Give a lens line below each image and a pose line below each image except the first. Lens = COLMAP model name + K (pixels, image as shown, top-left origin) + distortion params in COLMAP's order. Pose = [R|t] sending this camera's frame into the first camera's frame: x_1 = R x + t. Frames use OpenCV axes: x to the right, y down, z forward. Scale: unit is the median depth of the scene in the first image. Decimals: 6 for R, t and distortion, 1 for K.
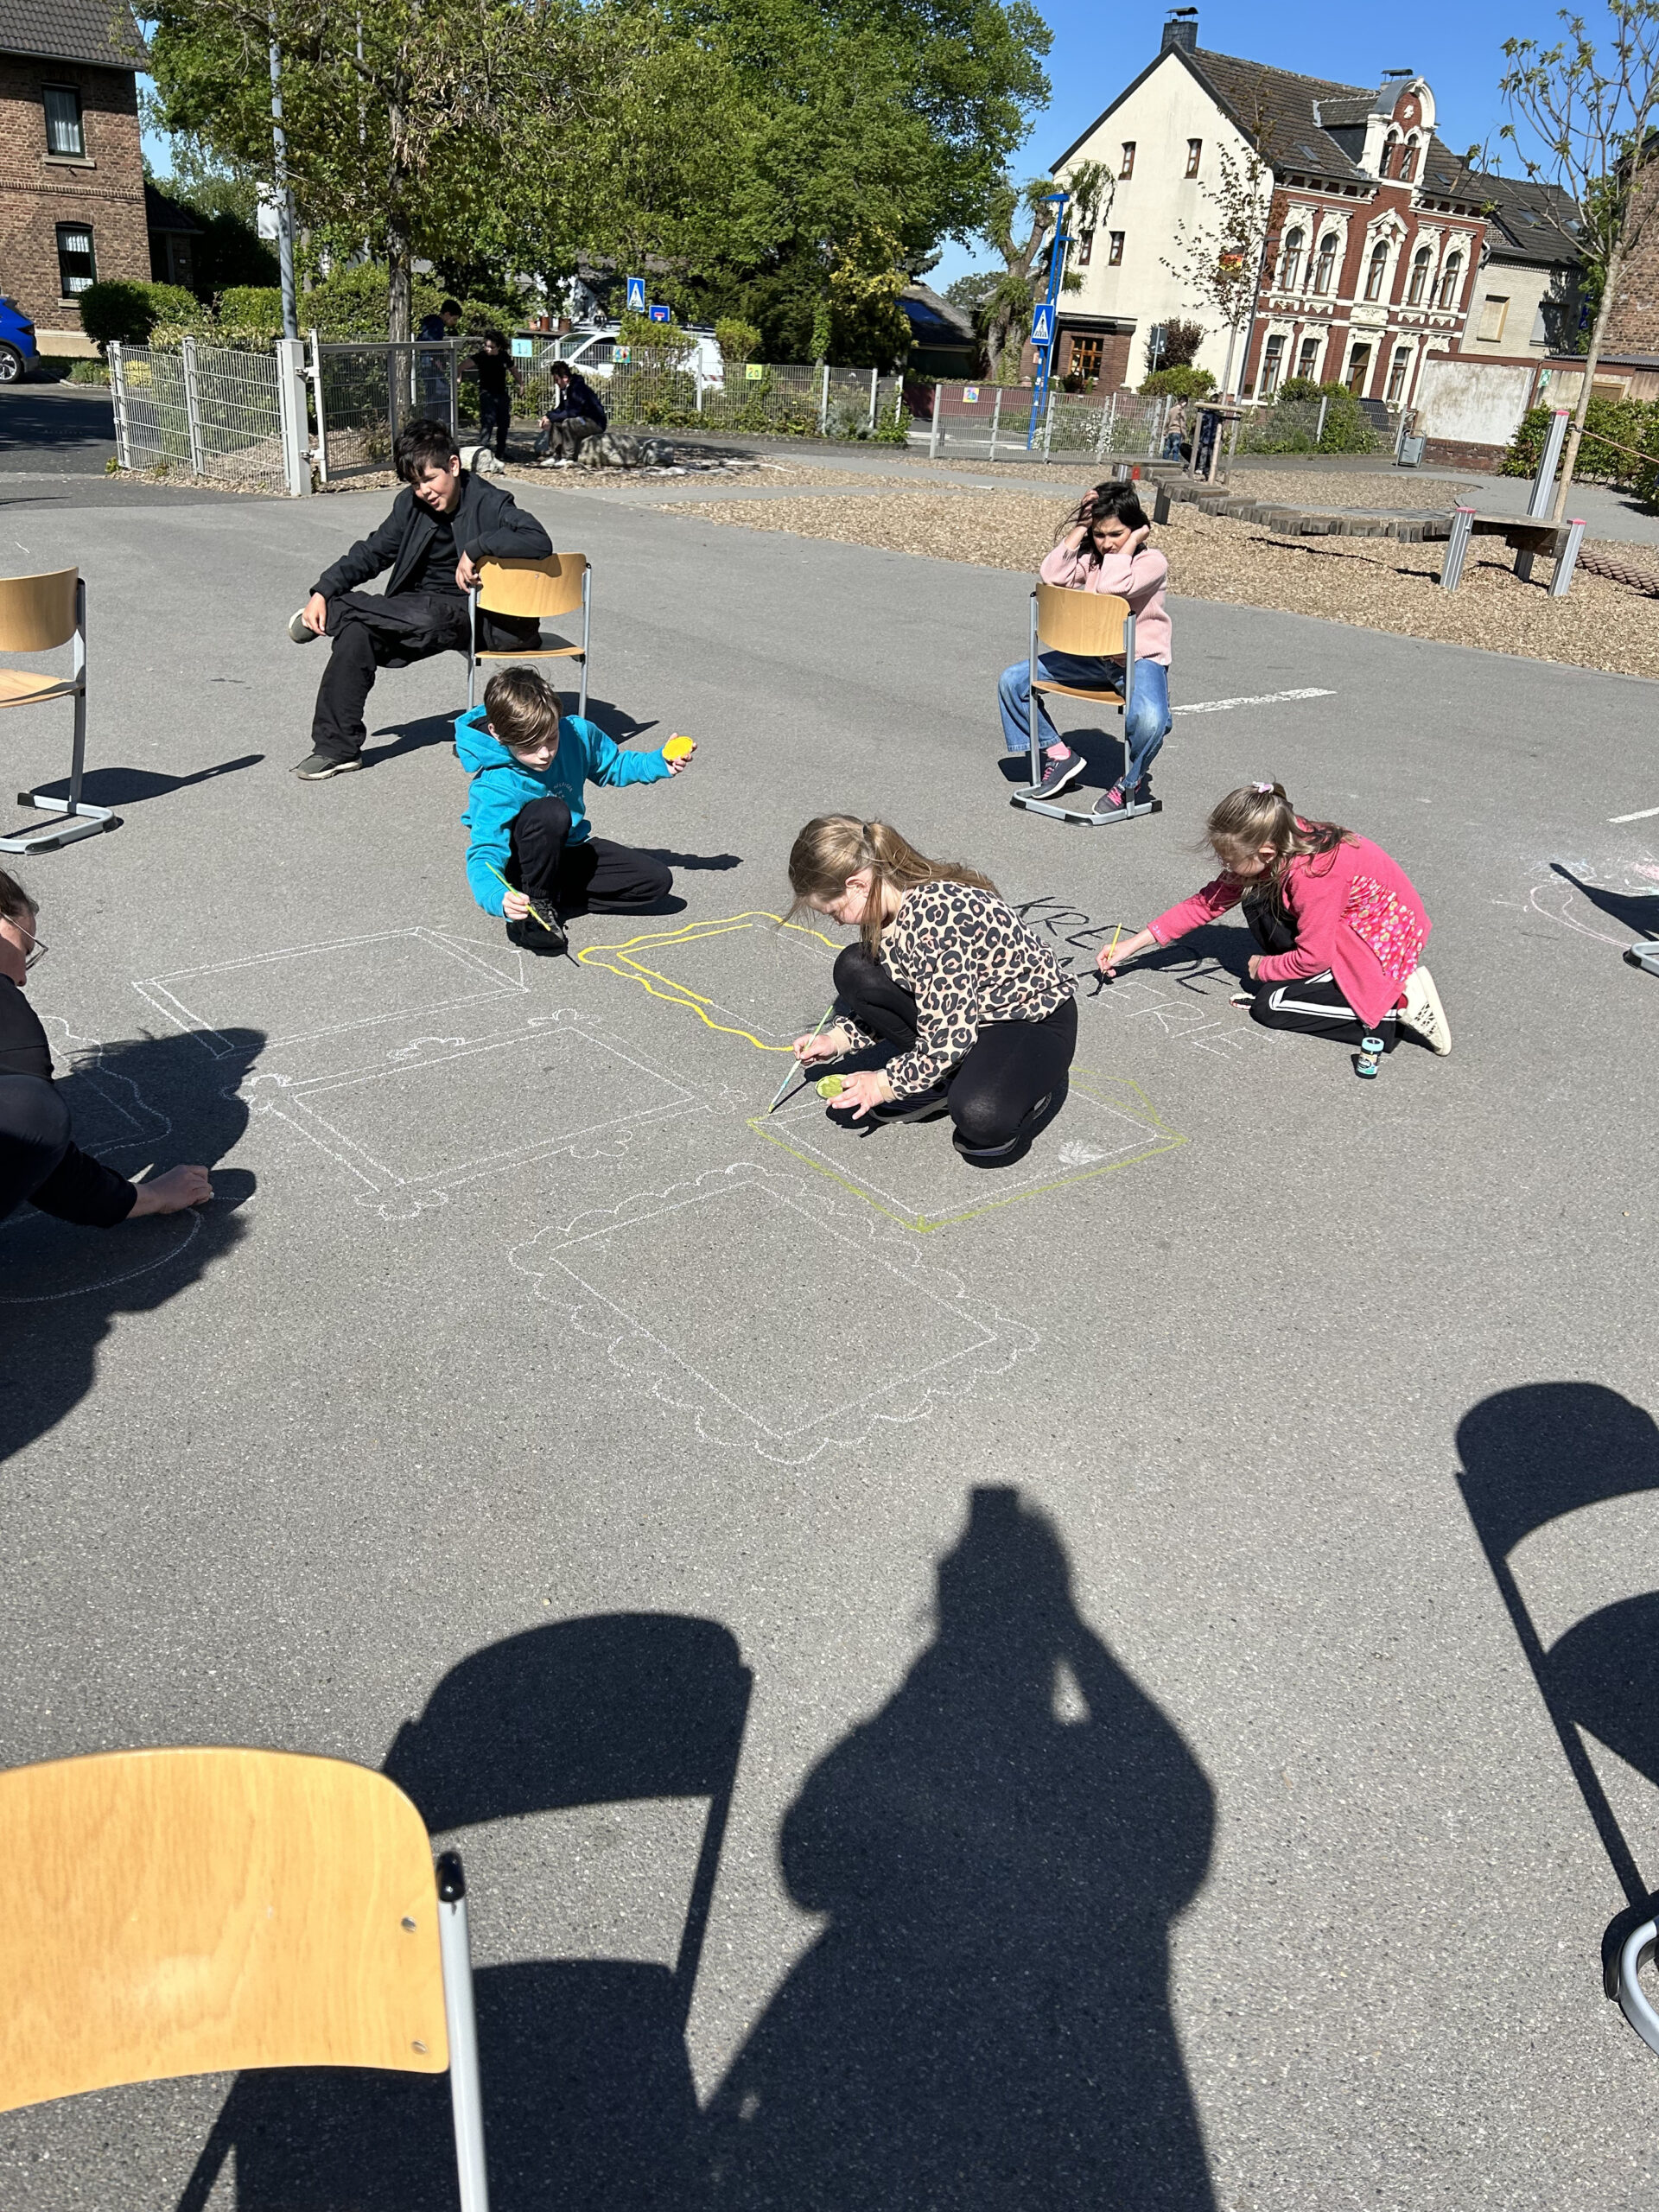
lens RADIAL K [[1671.9, 0, 822.8], [0, 1671.9, 1104.4], [0, 0, 1]] dist [0.009907, -0.003294]
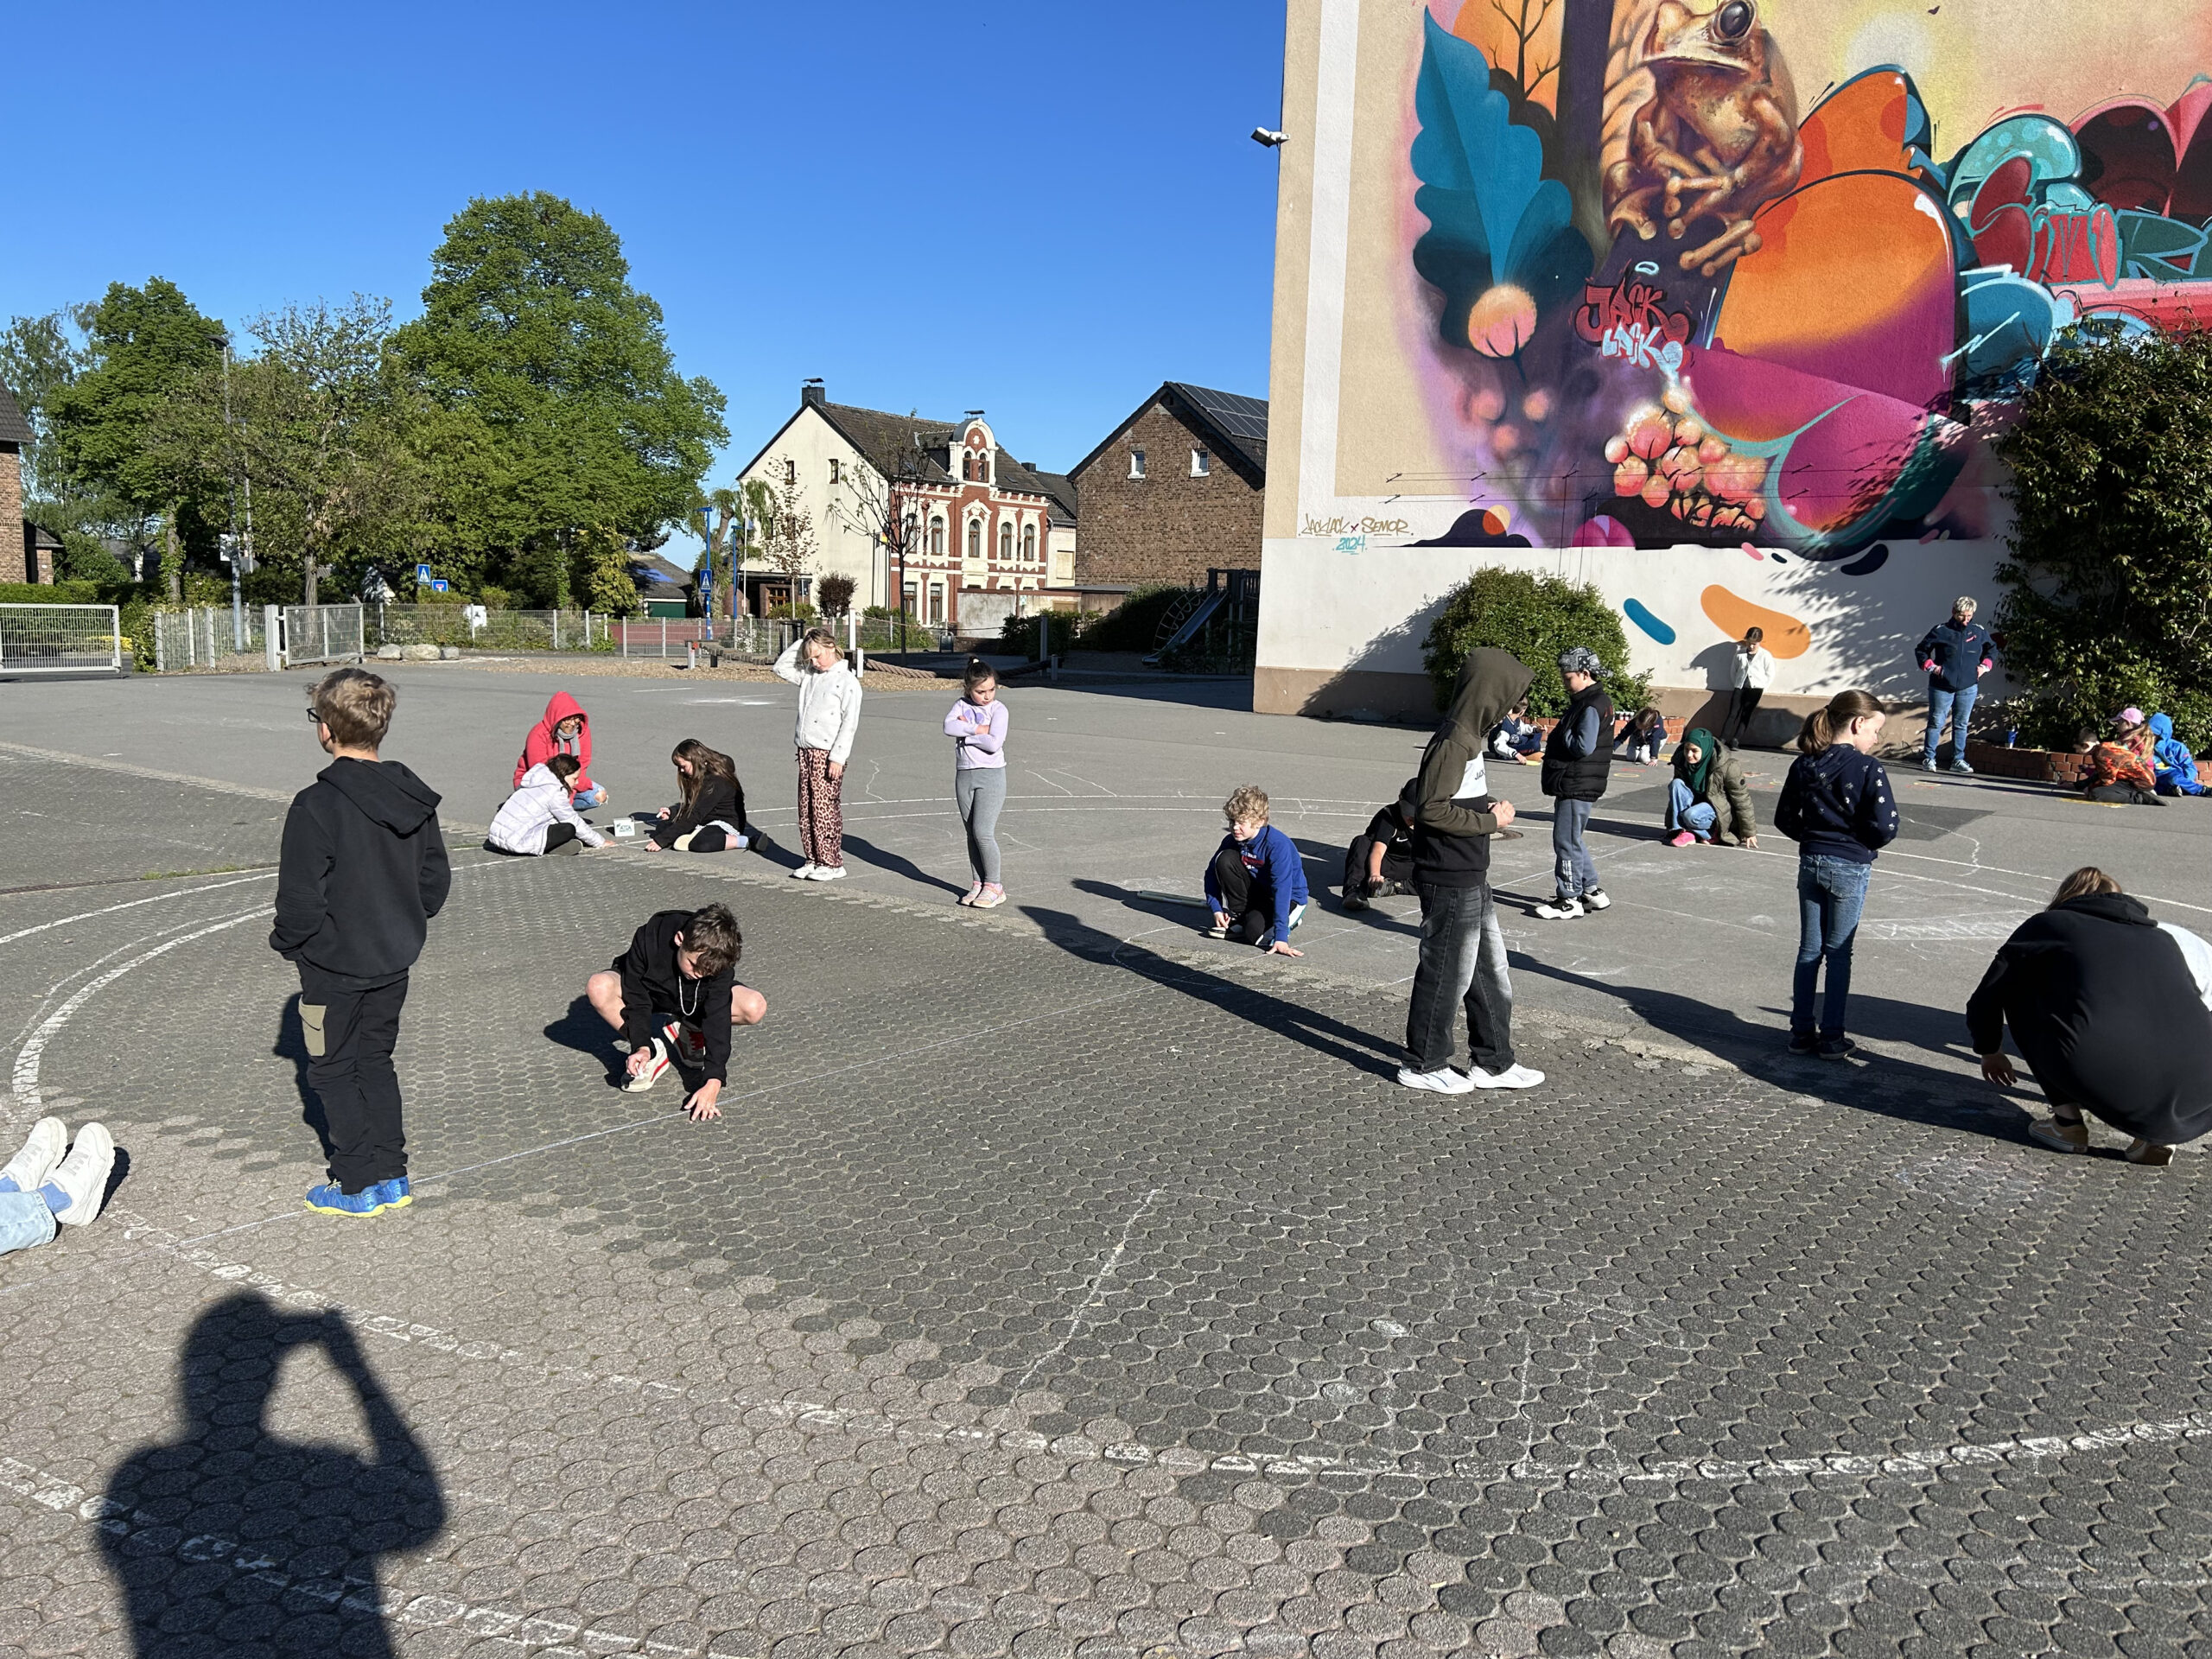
lens RADIAL K [[1671.9, 0, 1105.1], [0, 1671.9, 834.5], [0, 0, 1]] dist [0.009907, -0.003294]
pose [[0.957034, -0.084319, 0.277447, 0.019653], [0.158396, 0.953447, -0.256613, 0.132144], [-0.242893, 0.289534, 0.925836, -0.283519]]
